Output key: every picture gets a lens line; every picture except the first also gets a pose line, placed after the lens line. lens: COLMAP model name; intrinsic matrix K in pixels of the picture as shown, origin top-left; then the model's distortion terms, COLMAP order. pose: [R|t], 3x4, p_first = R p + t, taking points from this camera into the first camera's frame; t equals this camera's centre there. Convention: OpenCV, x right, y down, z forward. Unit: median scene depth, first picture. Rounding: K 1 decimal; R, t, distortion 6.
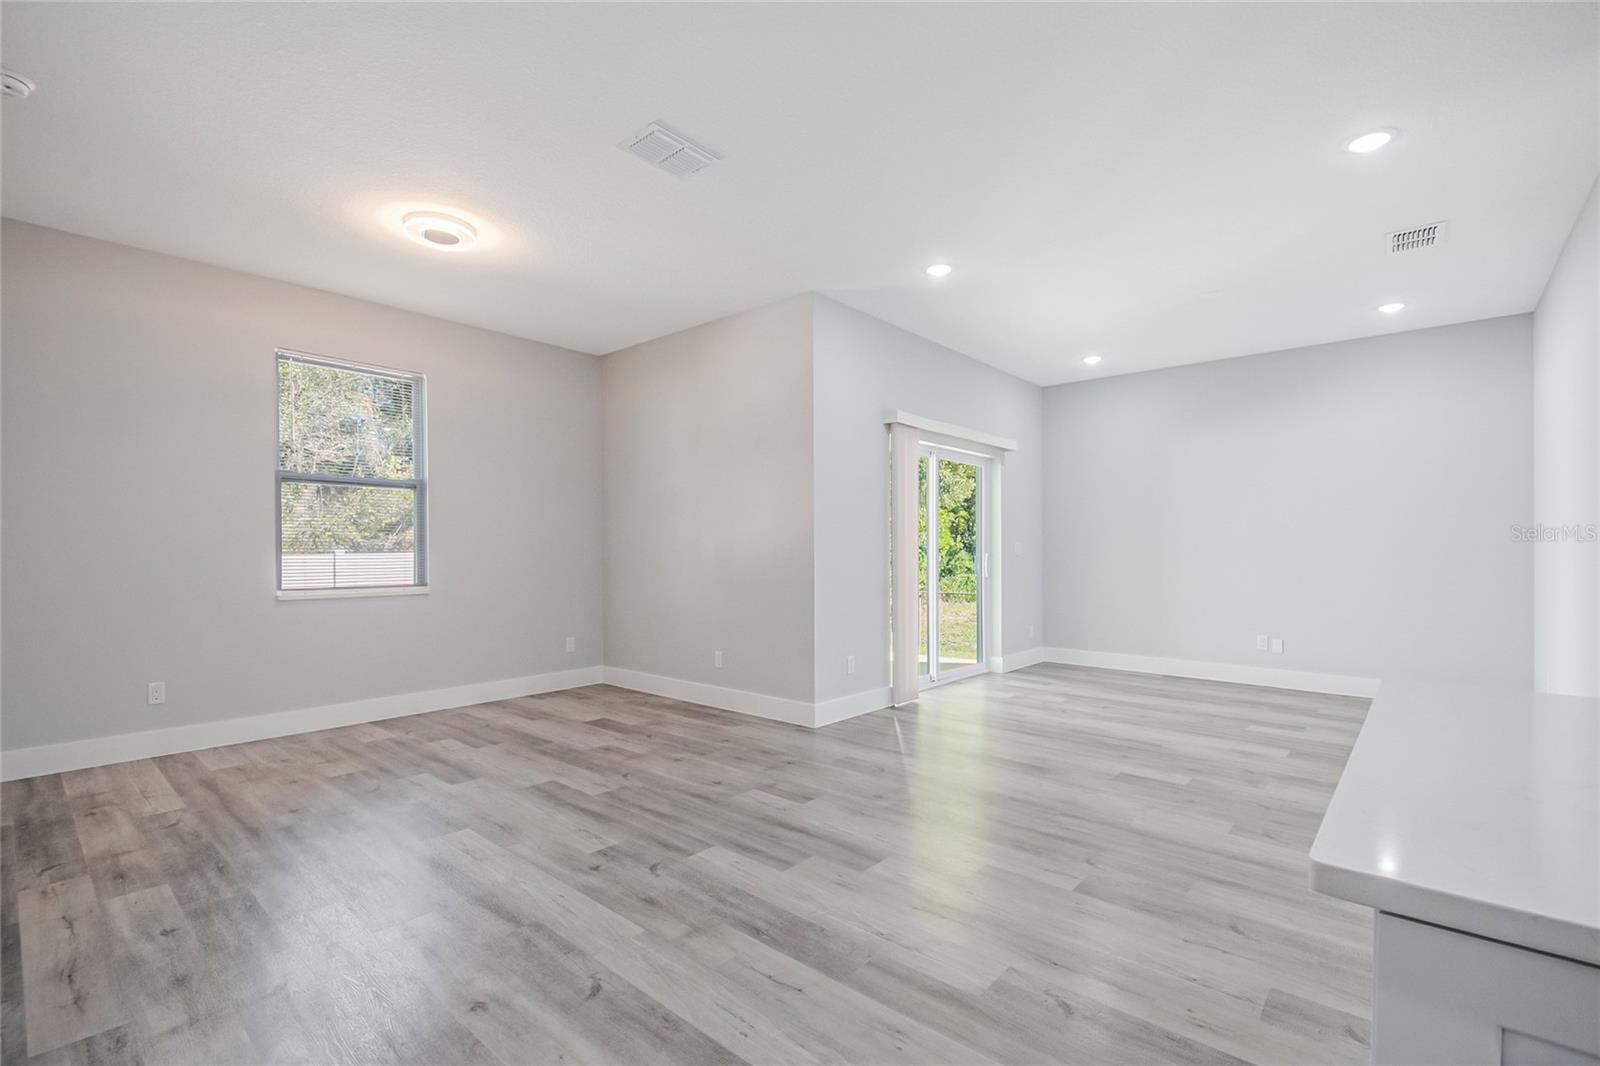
lens RADIAL K [[696.5, 0, 818.6], [0, 696.5, 546.3], [0, 0, 1]] dist [0.001633, -0.011265]
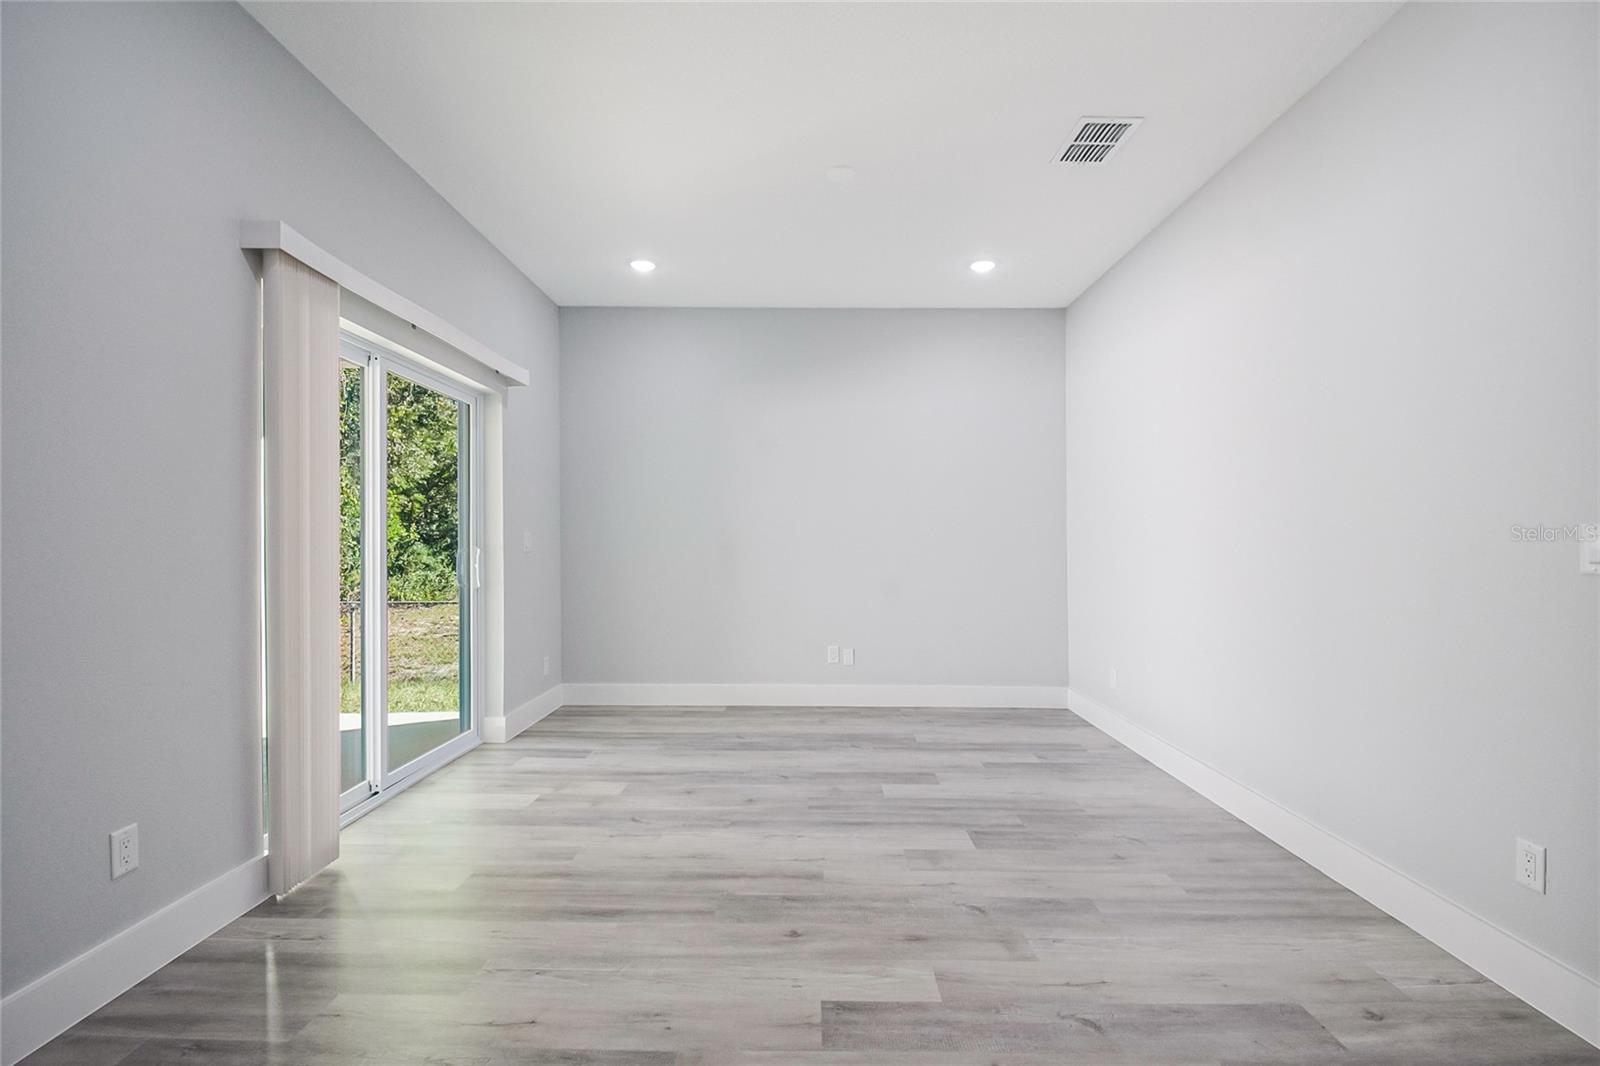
lens RADIAL K [[696.5, 0, 806.8], [0, 696.5, 540.7], [0, 0, 1]] dist [0.001633, -0.011265]
pose [[0.753721, 0.000444, 0.657194, 0.076699], [-0.003424, 0.999989, 0.003252, 0.000159], [-0.657186, -0.004702, 0.753714, 0.459365]]
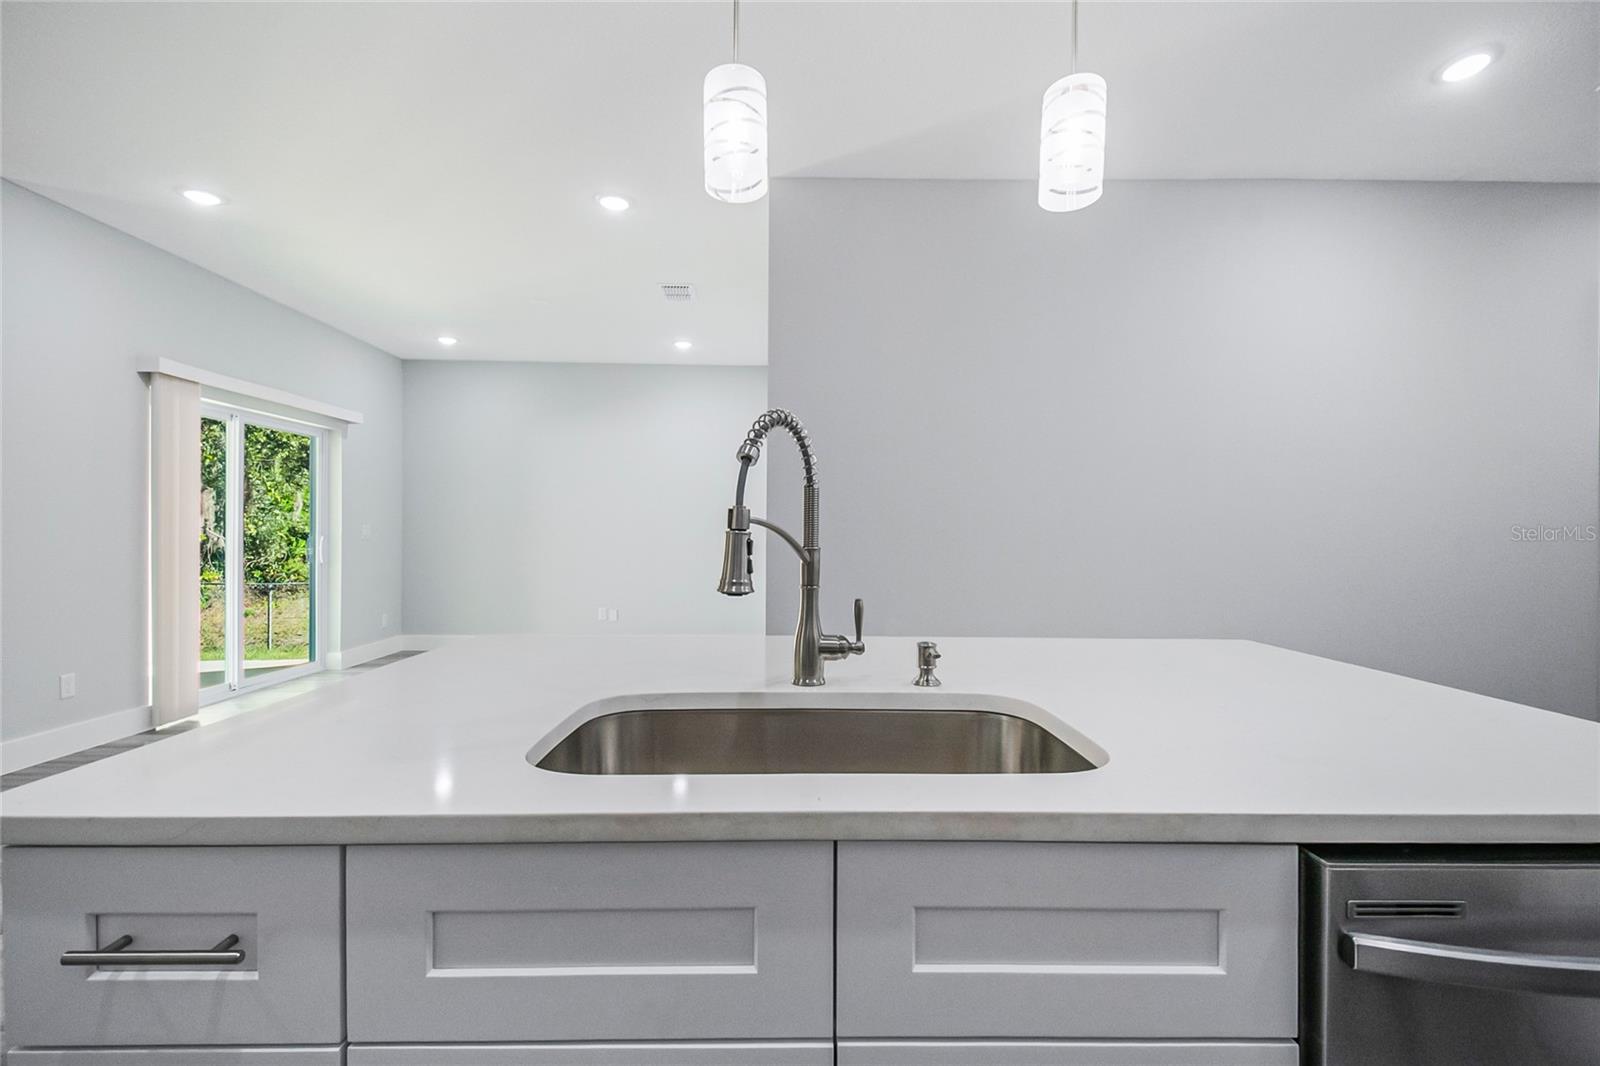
lens RADIAL K [[696.5, 0, 804.7], [0, 696.5, 524.0], [0, 0, 1]] dist [0.001633, -0.011265]
pose [[0.736567, 0.008699, 0.676308, 0.124197], [-0.001786, 0.999939, -0.010916, 0.003307], [-0.676362, 0.006833, 0.736538, -0.083163]]
